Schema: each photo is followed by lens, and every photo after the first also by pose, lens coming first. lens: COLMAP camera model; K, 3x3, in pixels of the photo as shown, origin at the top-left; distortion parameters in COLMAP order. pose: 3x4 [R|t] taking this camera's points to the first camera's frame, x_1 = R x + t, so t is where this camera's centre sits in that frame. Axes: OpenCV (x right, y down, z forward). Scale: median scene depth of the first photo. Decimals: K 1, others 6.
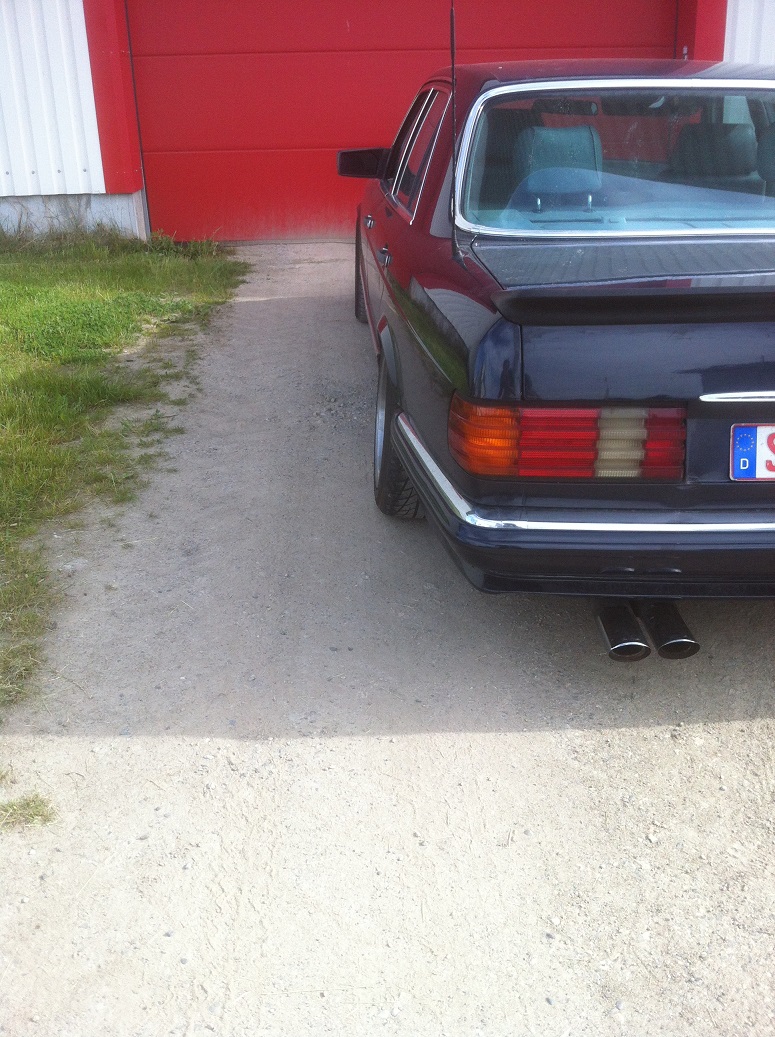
lens RADIAL K [[1006.0, 0, 404.6], [0, 1006.0, 516.7], [0, 0, 1]] dist [0.100243, -0.346346]
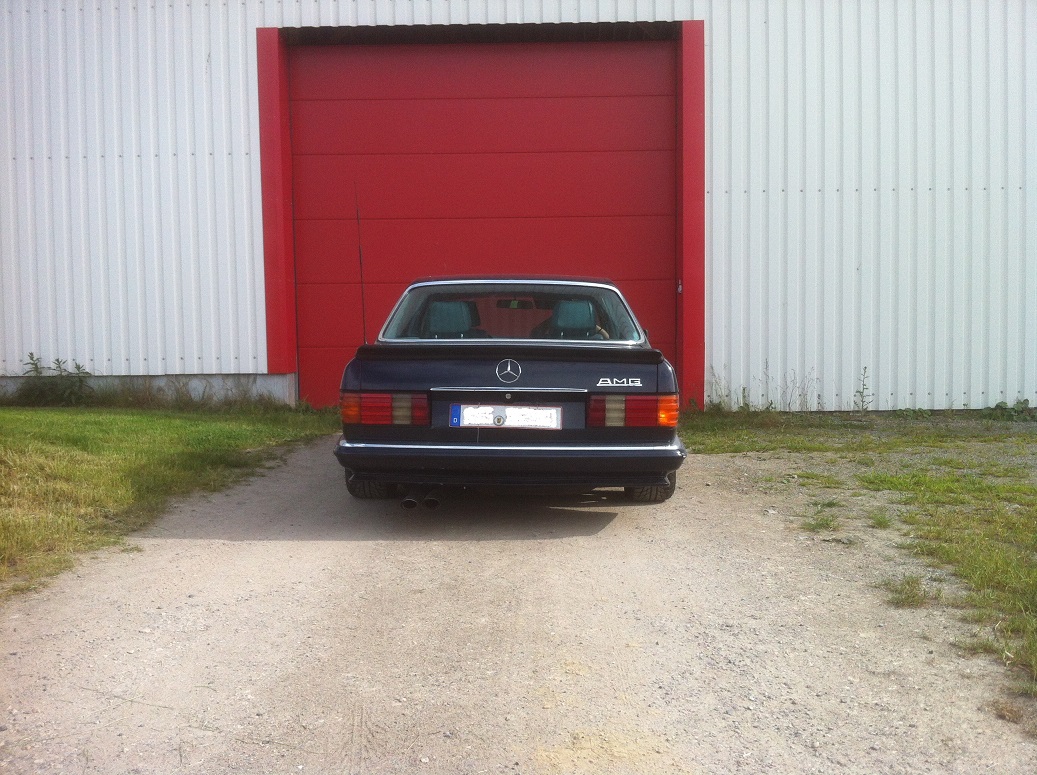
lens RADIAL K [[1006.0, 0, 518.5], [0, 1006.0, 387.5], [0, 0, 1]] dist [0.100243, -0.346346]
pose [[0.997283, 0.010818, -0.072872, 0.151351], [-0.034599, 0.942061, -0.333653, 0.151669], [0.065040, 0.335268, 0.939875, -0.280808]]
